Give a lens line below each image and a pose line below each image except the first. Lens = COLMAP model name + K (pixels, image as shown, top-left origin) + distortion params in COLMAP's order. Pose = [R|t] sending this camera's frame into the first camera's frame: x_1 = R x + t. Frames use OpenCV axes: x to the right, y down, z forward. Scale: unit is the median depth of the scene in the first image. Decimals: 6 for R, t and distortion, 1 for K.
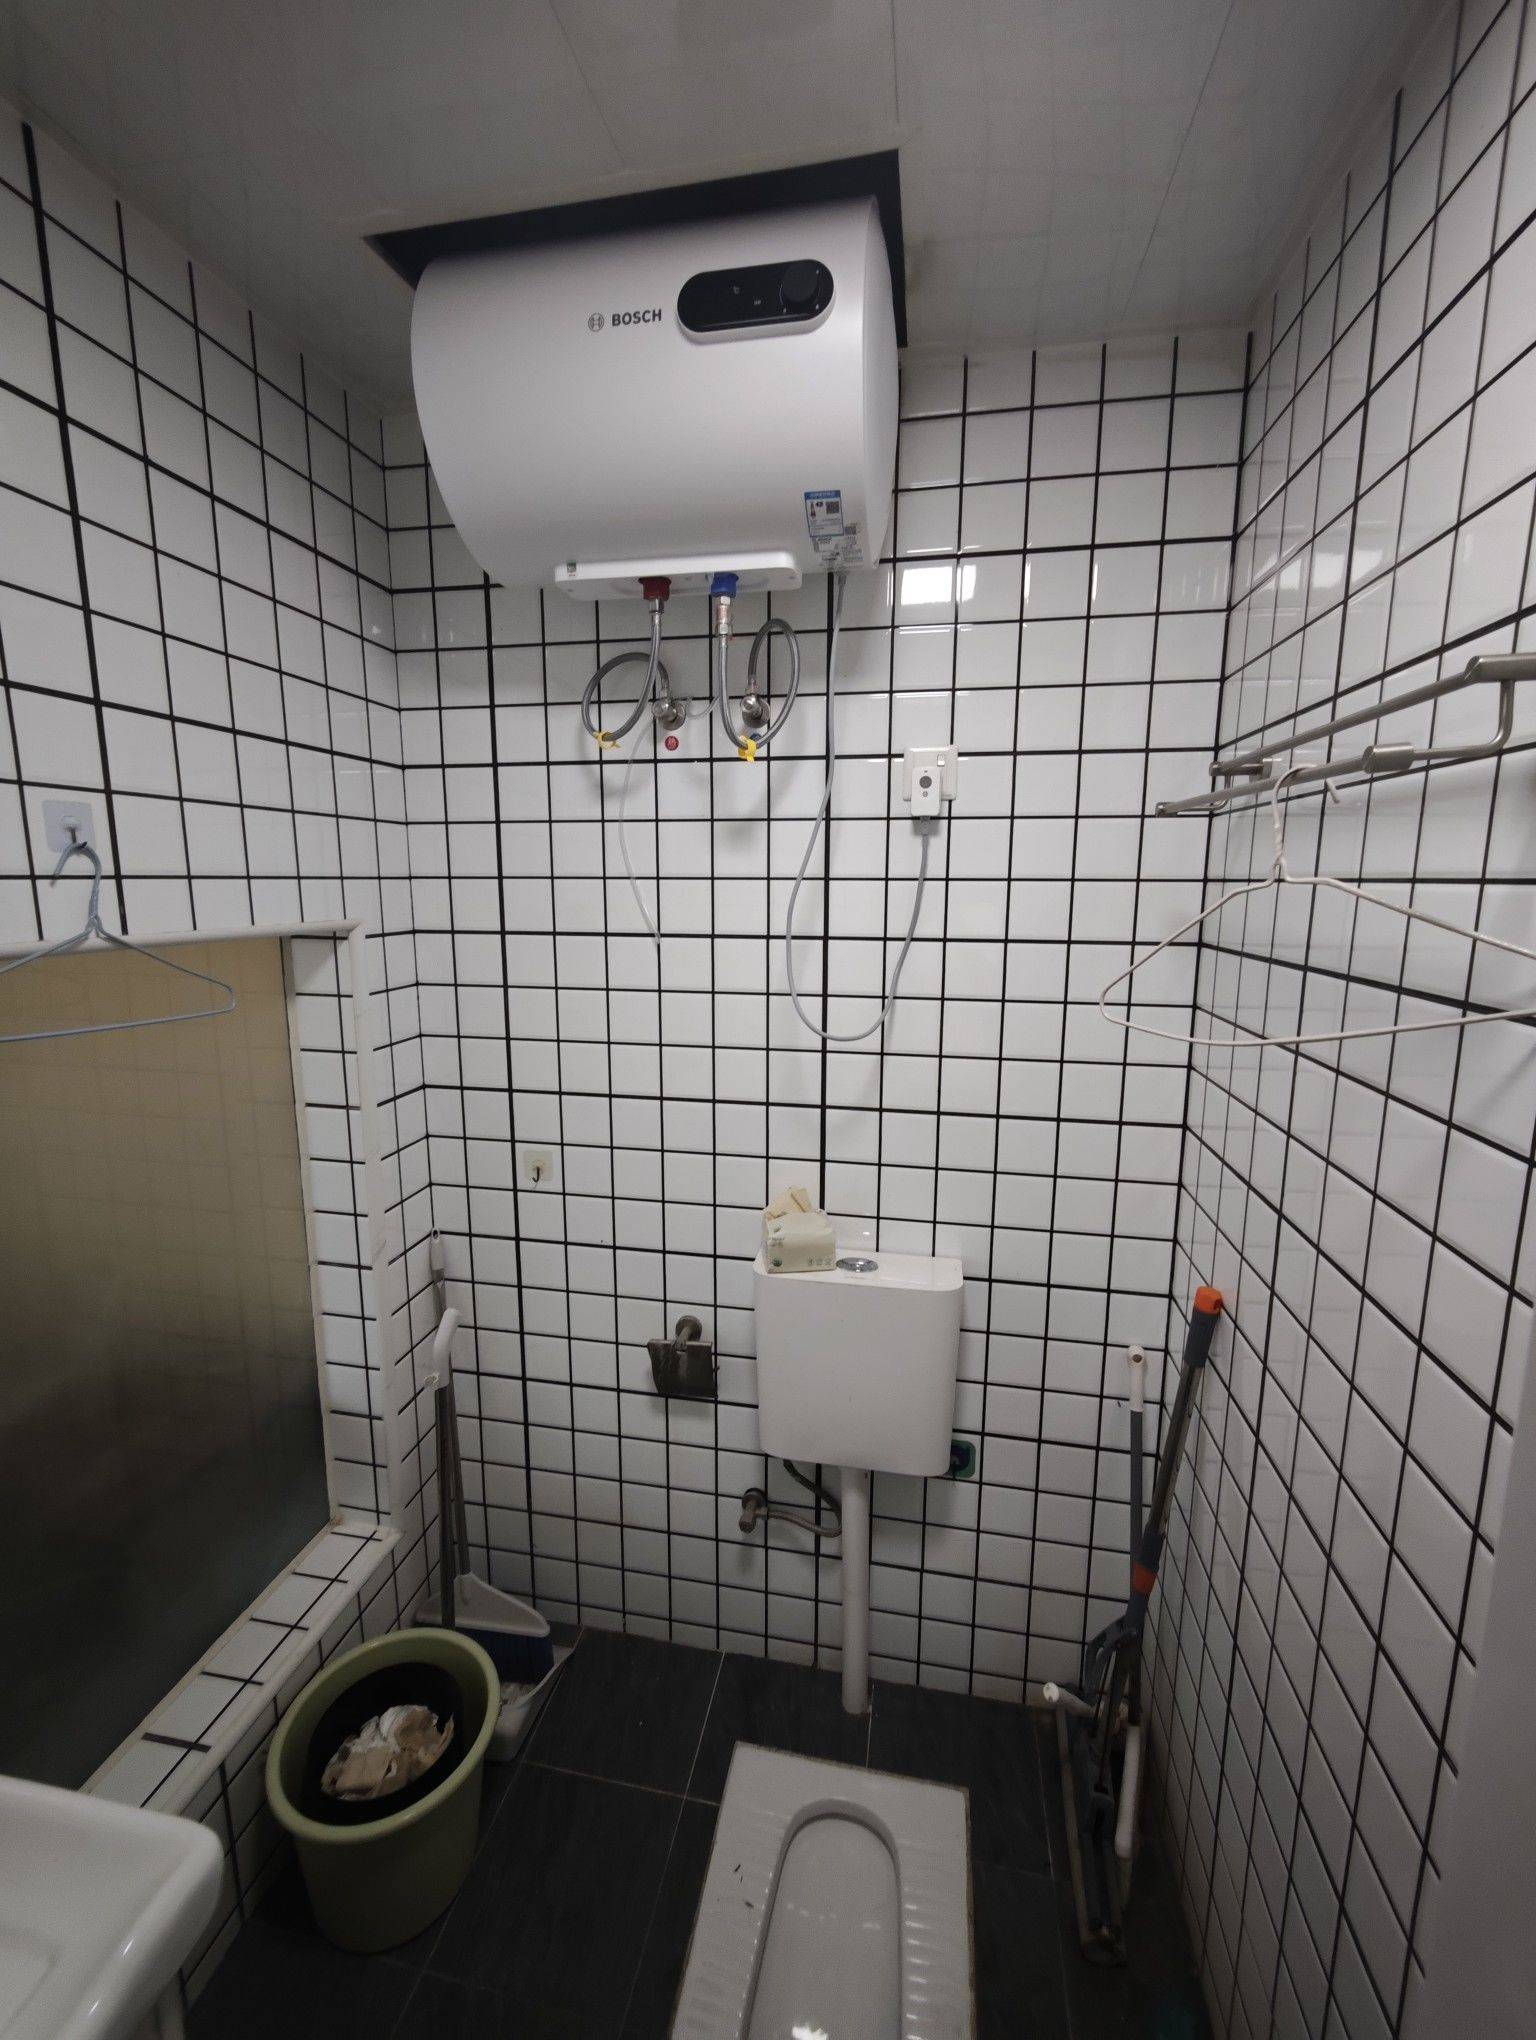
lens RADIAL K [[844.7, 0, 769.7], [0, 844.7, 1021.2], [0, 0, 1]] dist [-0.001854, -0.000153]
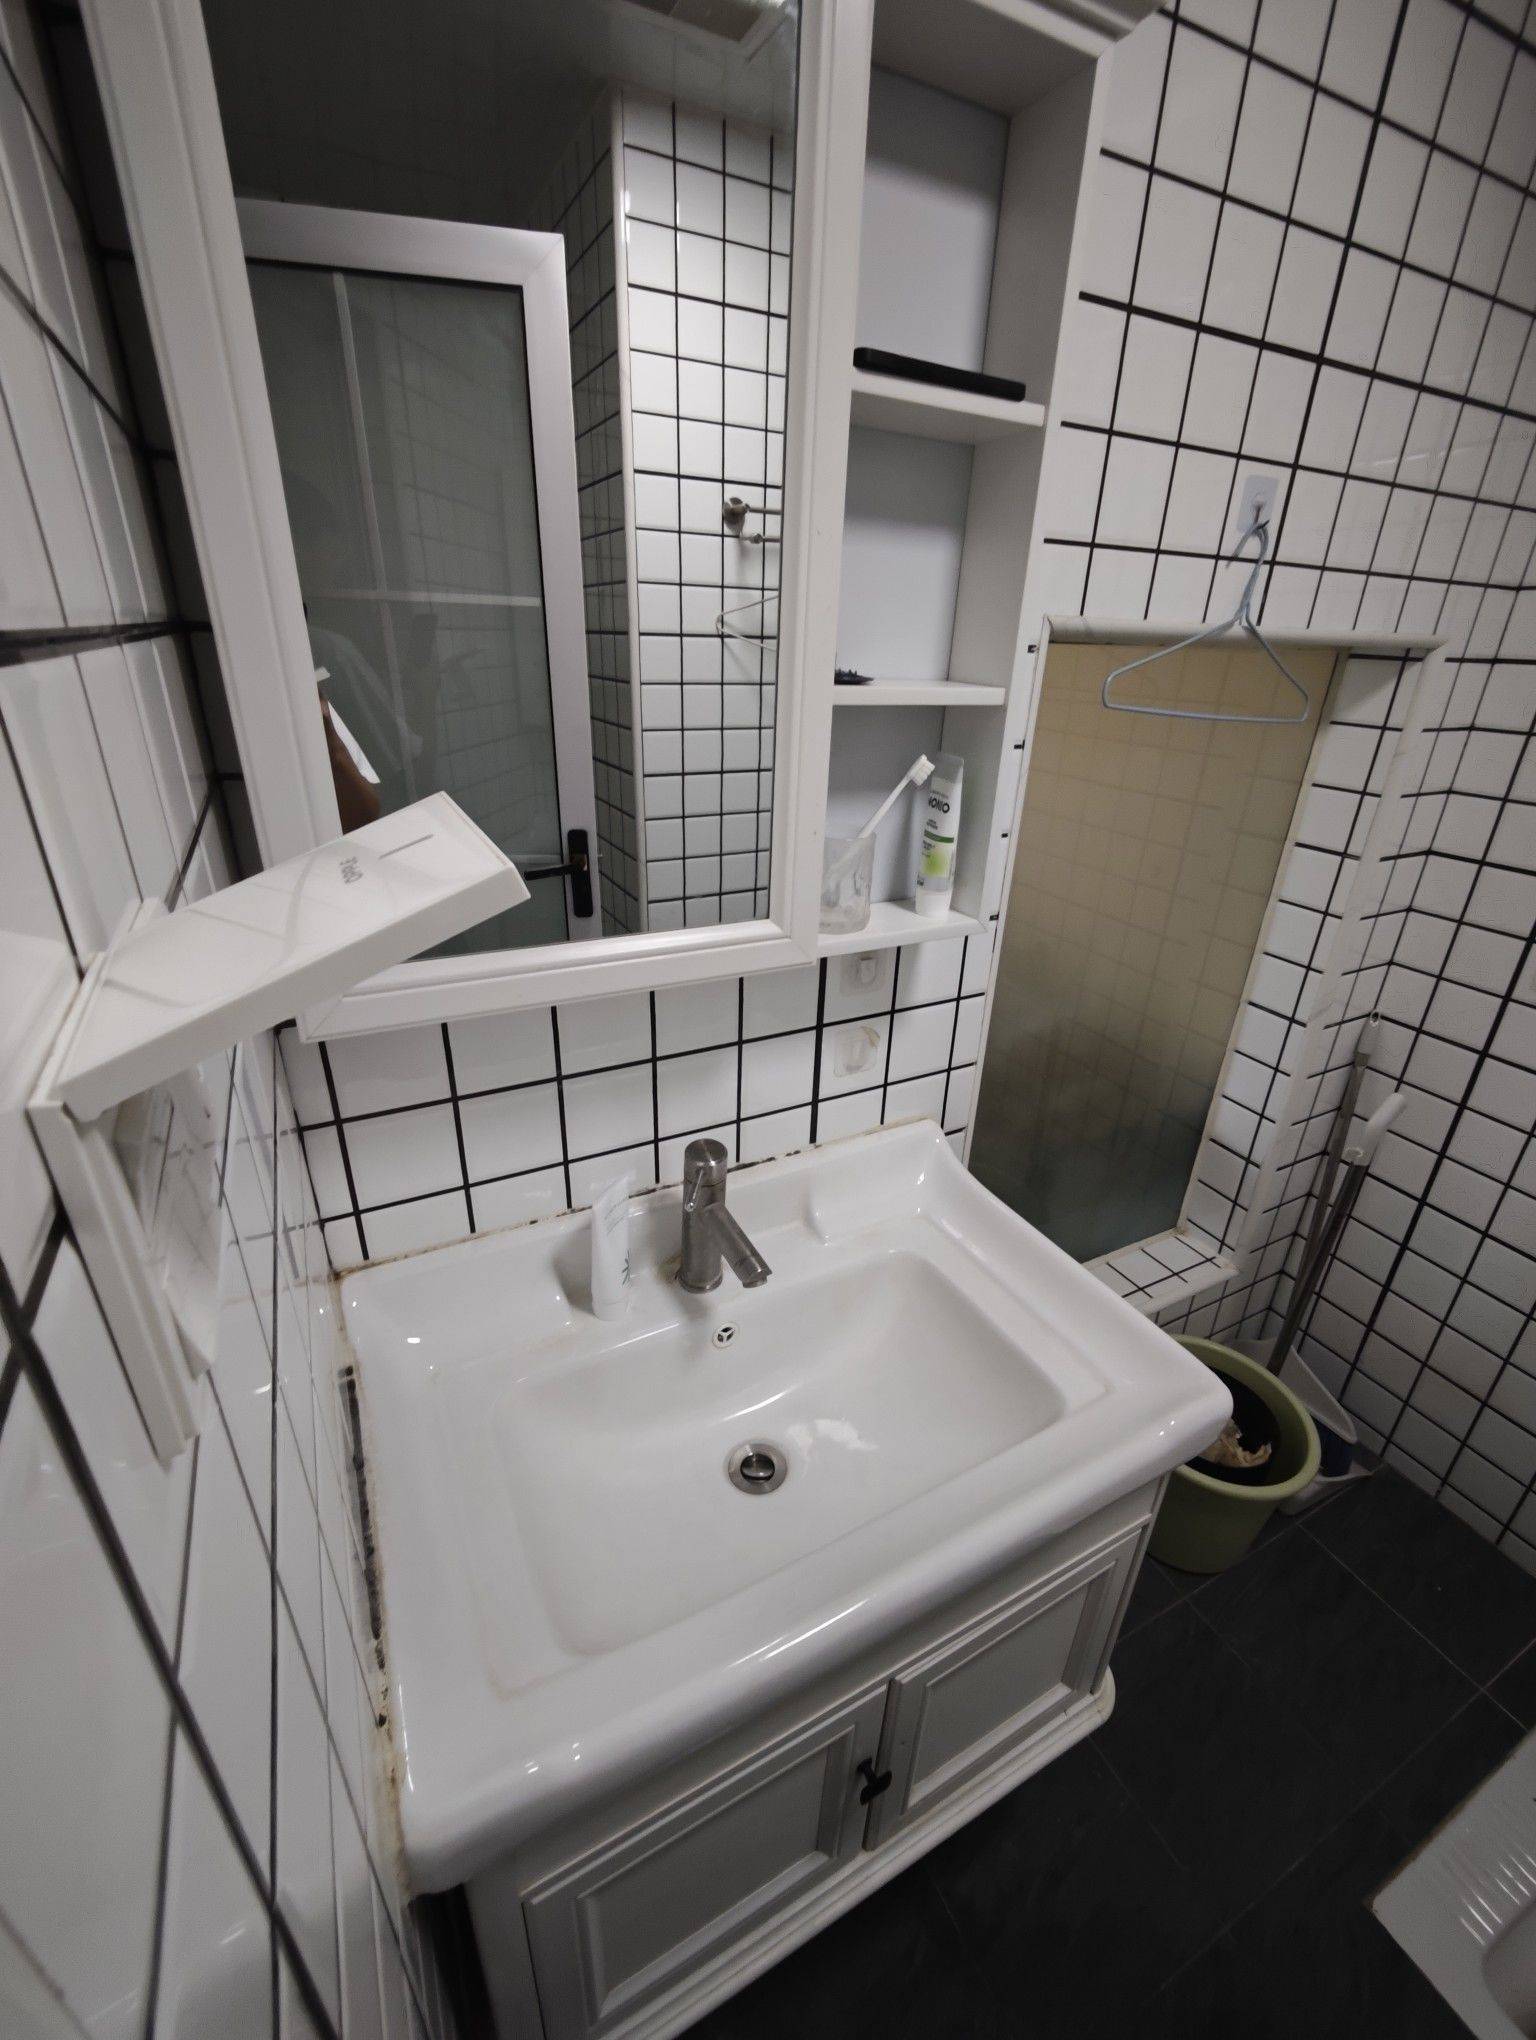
lens RADIAL K [[844.7, 0, 776.6], [0, 844.7, 1020.2], [0, 0, 1]] dist [-0.001854, -0.000153]
pose [[0.619894, 0.335221, -0.709477, -0.159122], [-0.156531, 0.938810, 0.306812, 0.082566], [0.768915, -0.079136, 0.634435, -0.090632]]
